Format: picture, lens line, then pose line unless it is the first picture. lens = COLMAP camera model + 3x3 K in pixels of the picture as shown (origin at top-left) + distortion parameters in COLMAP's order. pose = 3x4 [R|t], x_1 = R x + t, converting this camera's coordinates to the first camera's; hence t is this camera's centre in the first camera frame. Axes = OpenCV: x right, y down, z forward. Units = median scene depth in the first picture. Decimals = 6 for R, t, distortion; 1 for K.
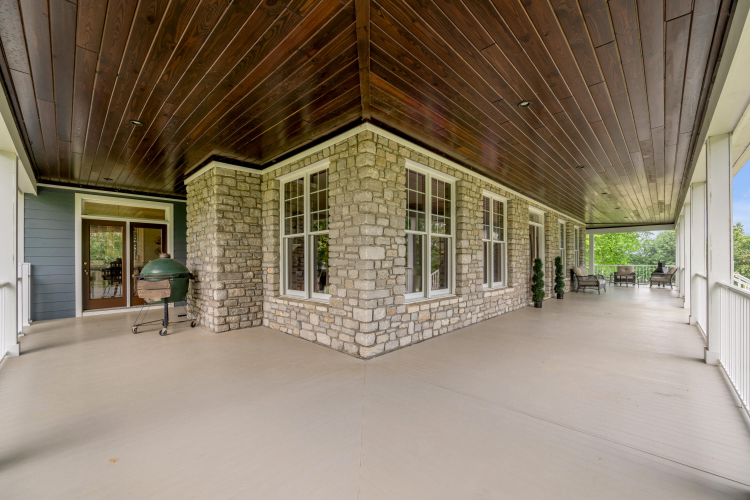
lens RADIAL K [[303.6, 0, 381.1], [0, 303.6, 254.4], [0, 0, 1]] dist [-0.001016, 0.025538]
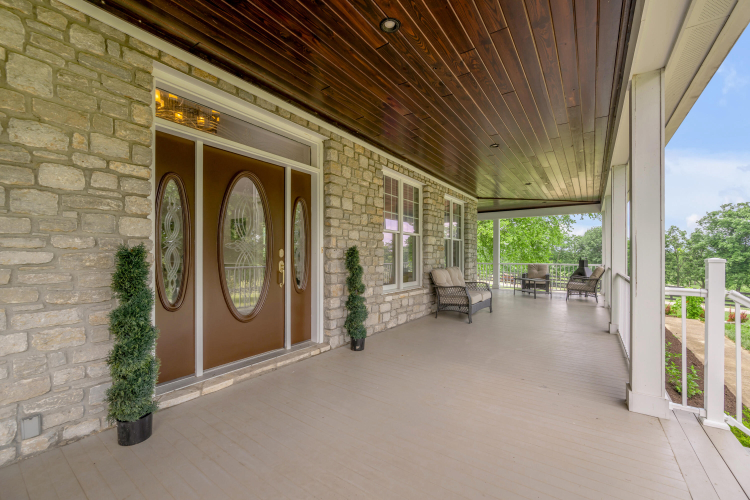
lens RADIAL K [[281.6, 0, 375.0], [0, 281.6, 250.0], [0, 0, 1]] dist [0.000108, -0.000008]
pose [[0.996225, 0.005265, 0.086650, 0.407567], [-0.004948, 0.999980, -0.003878, 0.009725], [-0.086669, 0.003435, 0.996231, 0.434327]]
